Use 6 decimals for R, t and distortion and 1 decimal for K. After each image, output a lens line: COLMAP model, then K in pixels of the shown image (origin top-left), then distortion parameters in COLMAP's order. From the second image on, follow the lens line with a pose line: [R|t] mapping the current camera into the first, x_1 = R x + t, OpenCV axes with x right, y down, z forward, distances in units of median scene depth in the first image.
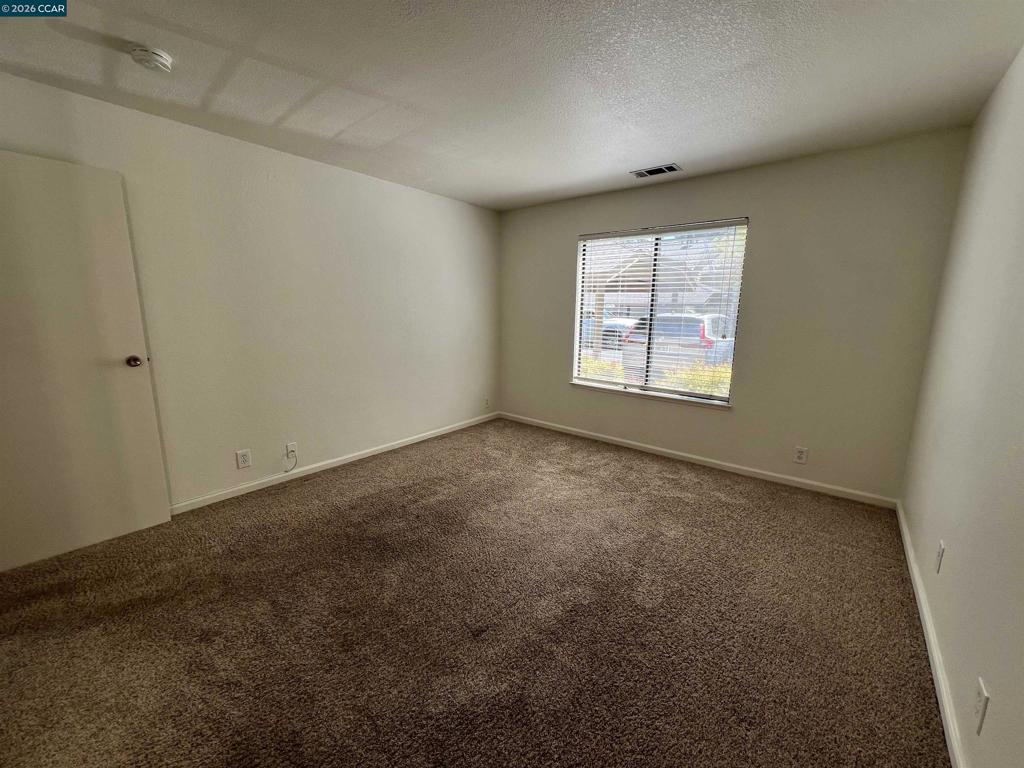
lens RADIAL K [[410.1, 0, 508.5], [0, 410.1, 382.5], [0, 0, 1]] dist [0.000762, 0.000267]
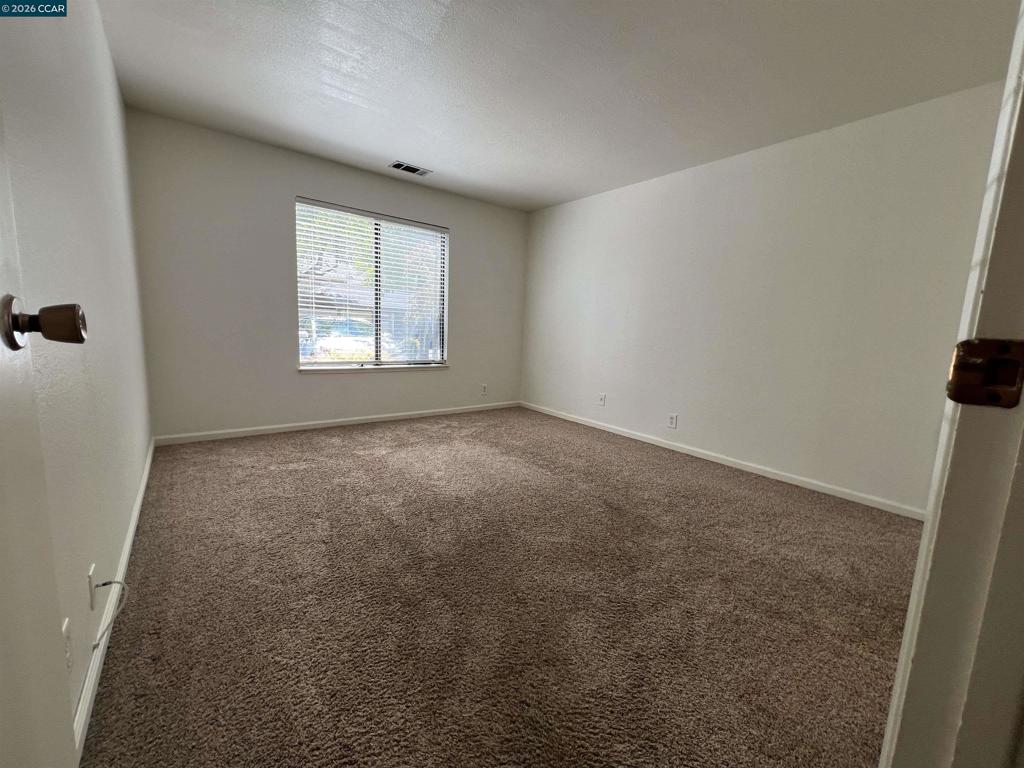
lens RADIAL K [[410.1, 0, 508.5], [0, 410.1, 382.5], [0, 0, 1]] dist [0.000762, 0.000267]
pose [[0.220765, -0.138406, 0.965457, -0.663809], [0.134909, 0.984698, 0.110315, -0.009324], [-0.965952, 0.105895, 0.236059, 0.441964]]
